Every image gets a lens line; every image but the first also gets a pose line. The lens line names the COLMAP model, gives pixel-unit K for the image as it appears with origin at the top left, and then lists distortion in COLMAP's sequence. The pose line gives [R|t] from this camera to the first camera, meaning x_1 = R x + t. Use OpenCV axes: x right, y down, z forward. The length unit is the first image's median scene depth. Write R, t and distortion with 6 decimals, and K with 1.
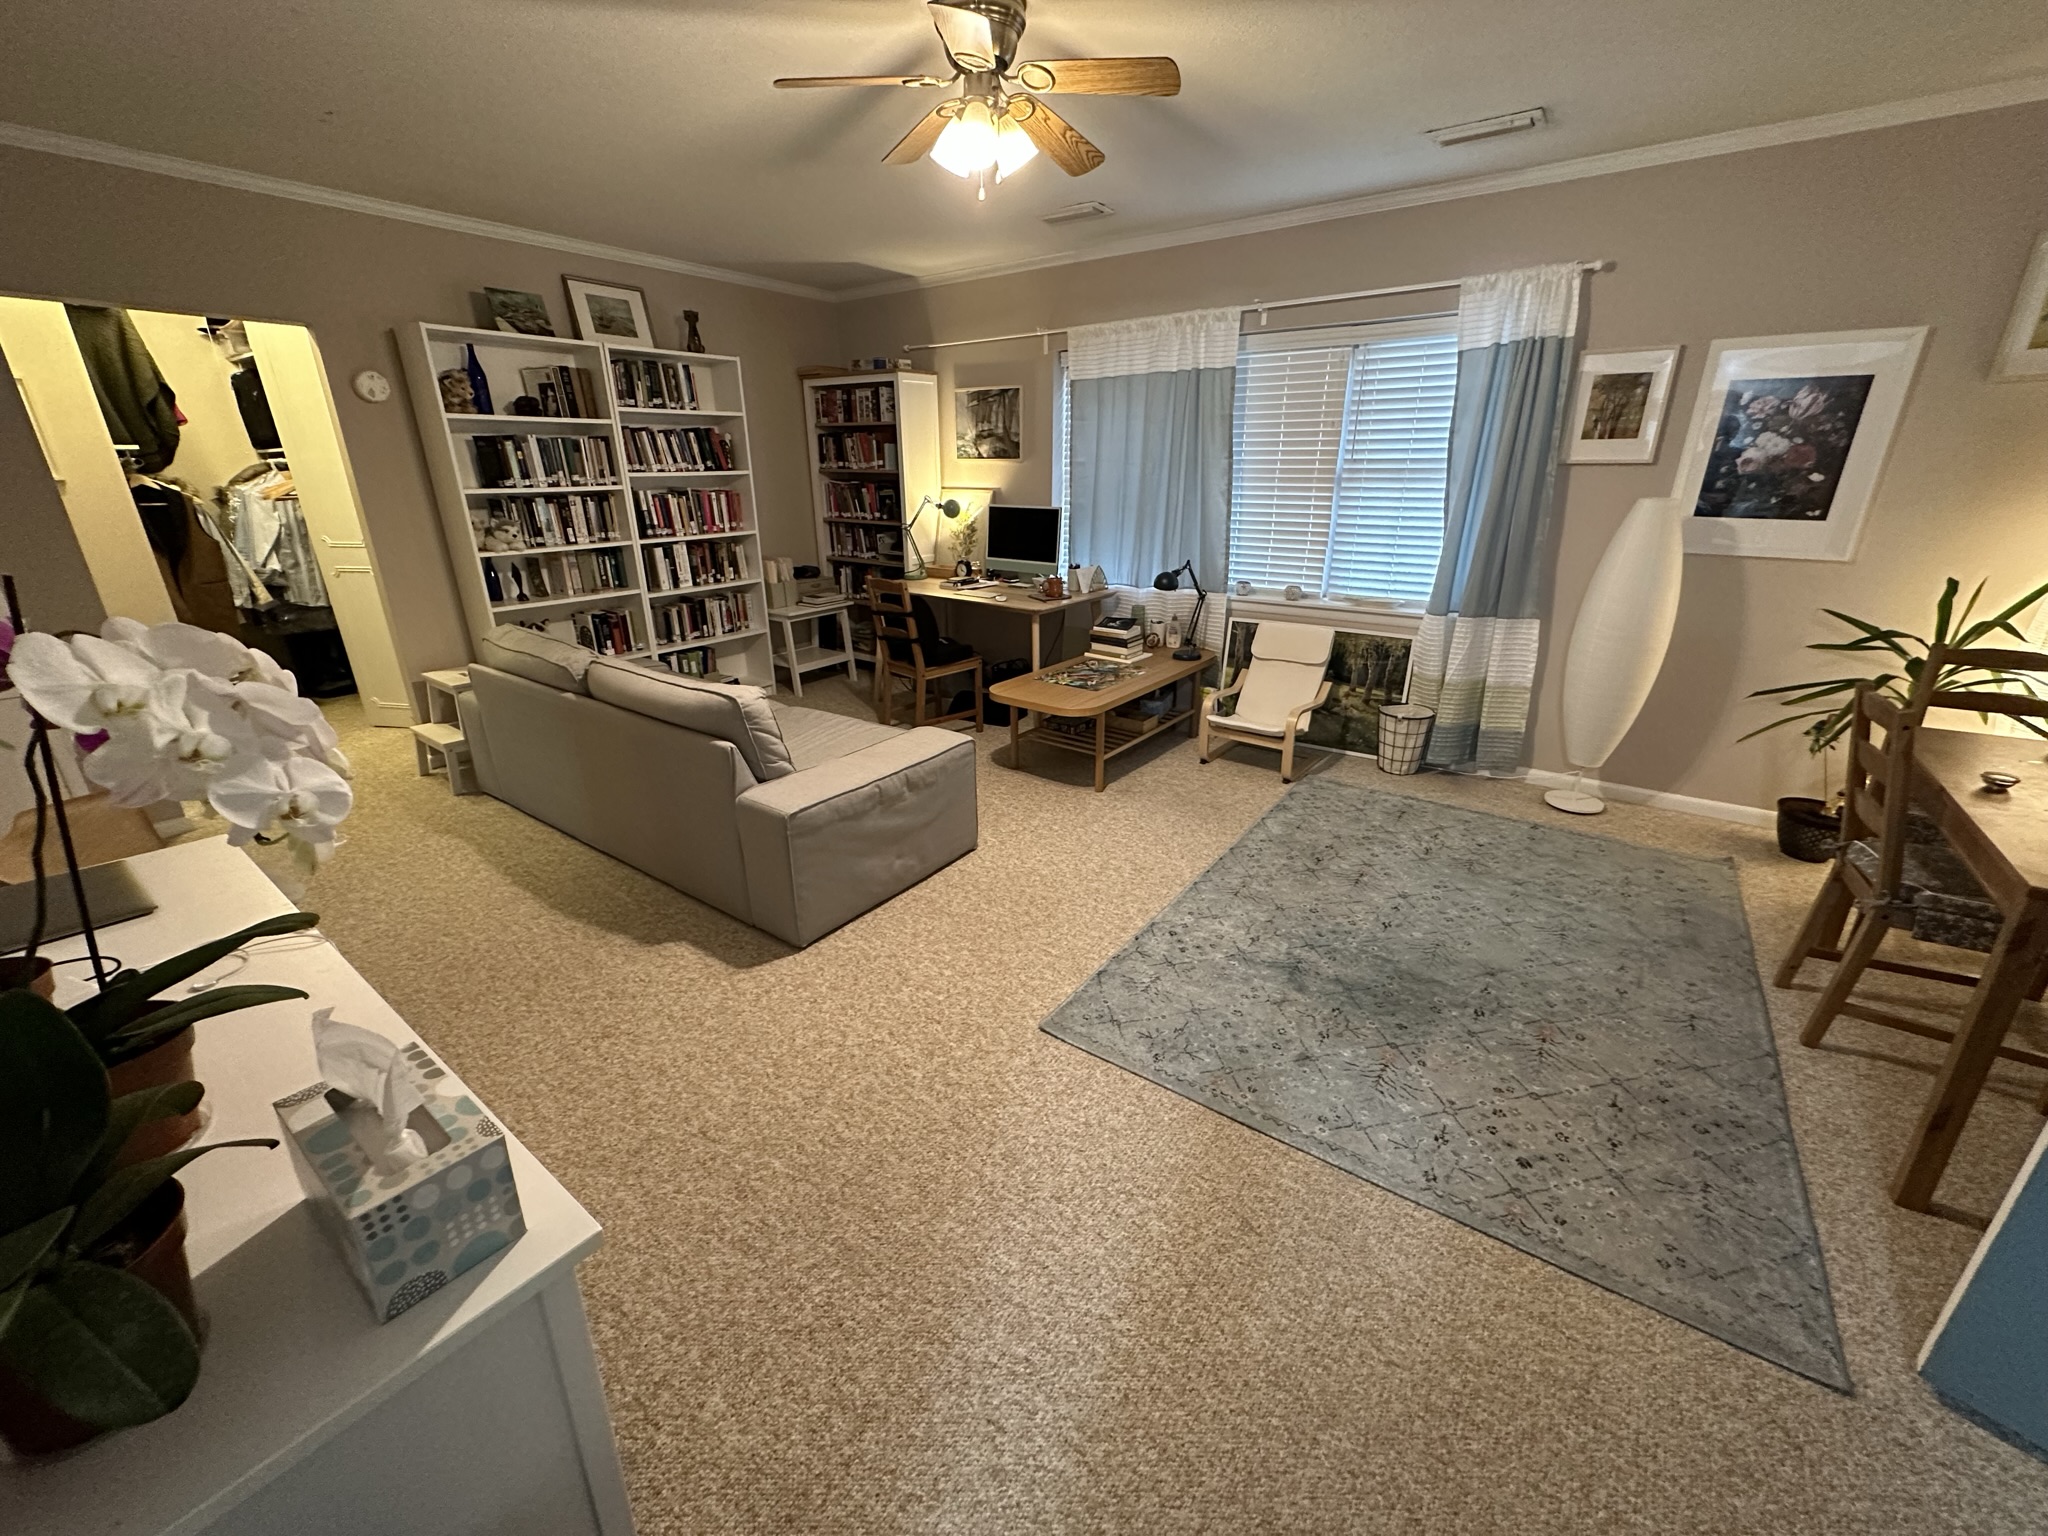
lens RADIAL K [[815.8, 0, 1023.3], [0, 815.8, 766.6], [0, 0, 1]] dist [-0.002483, -0.000006]
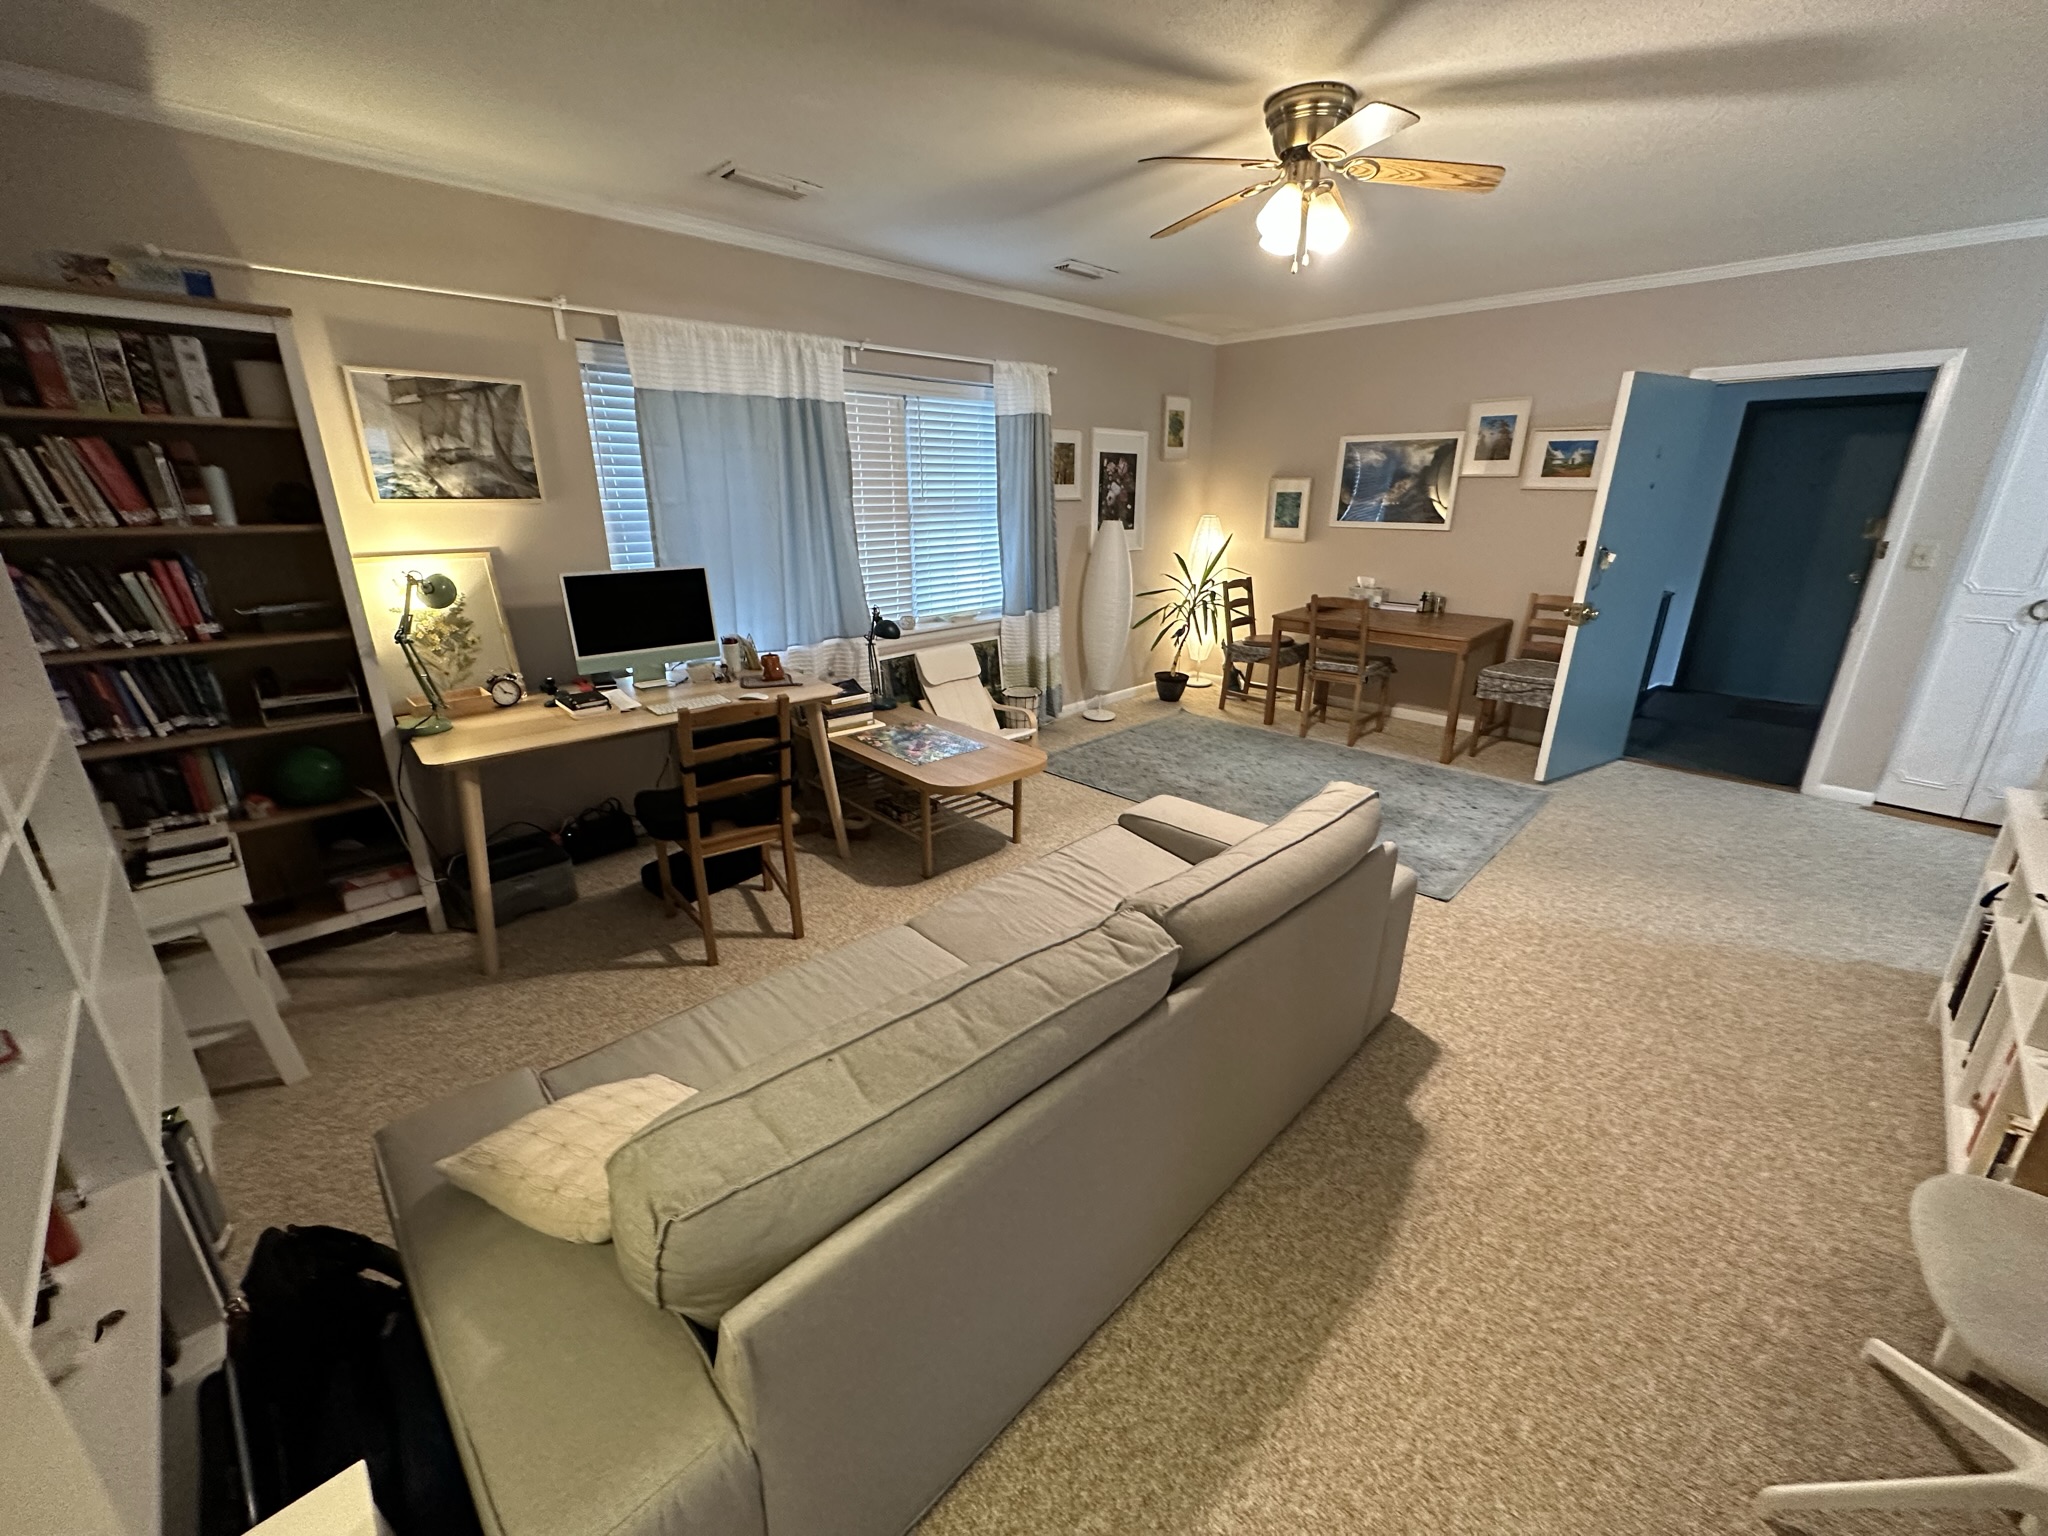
lens RADIAL K [[815.8, 0, 1026.0], [0, 815.8, 763.0], [0, 0, 1]] dist [-0.002483, -0.000006]
pose [[0.149697, -0.315297, 0.937112, -0.759753], [0.342314, 0.905703, 0.250046, -0.284812], [-0.927584, 0.283355, 0.243512, 0.716098]]
